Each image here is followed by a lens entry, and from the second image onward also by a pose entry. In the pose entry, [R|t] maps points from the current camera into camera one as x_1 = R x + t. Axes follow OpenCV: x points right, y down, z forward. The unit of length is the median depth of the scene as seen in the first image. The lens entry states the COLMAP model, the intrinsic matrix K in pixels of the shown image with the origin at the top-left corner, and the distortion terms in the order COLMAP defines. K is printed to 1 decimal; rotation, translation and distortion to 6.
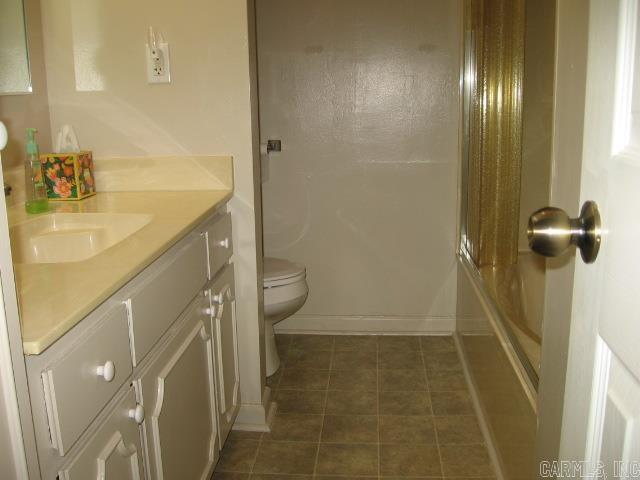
lens RADIAL K [[676.5, 0, 320.0], [0, 676.5, 240.0], [0, 0, 1]] dist [-0.126864, 0.040250]
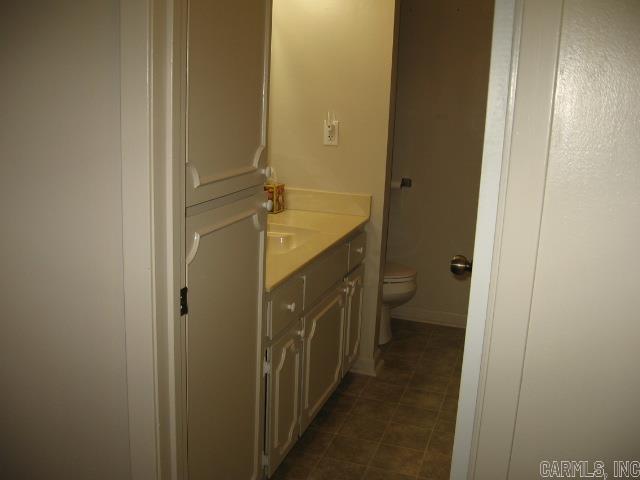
lens RADIAL K [[676.5, 0, 320.0], [0, 676.5, 240.0], [0, 0, 1]] dist [-0.126864, 0.040250]
pose [[0.969529, 0.111325, -0.218222, 0.106408], [-0.111612, 0.993690, 0.011049, -0.025007], [0.218076, 0.013644, 0.975837, -0.550751]]
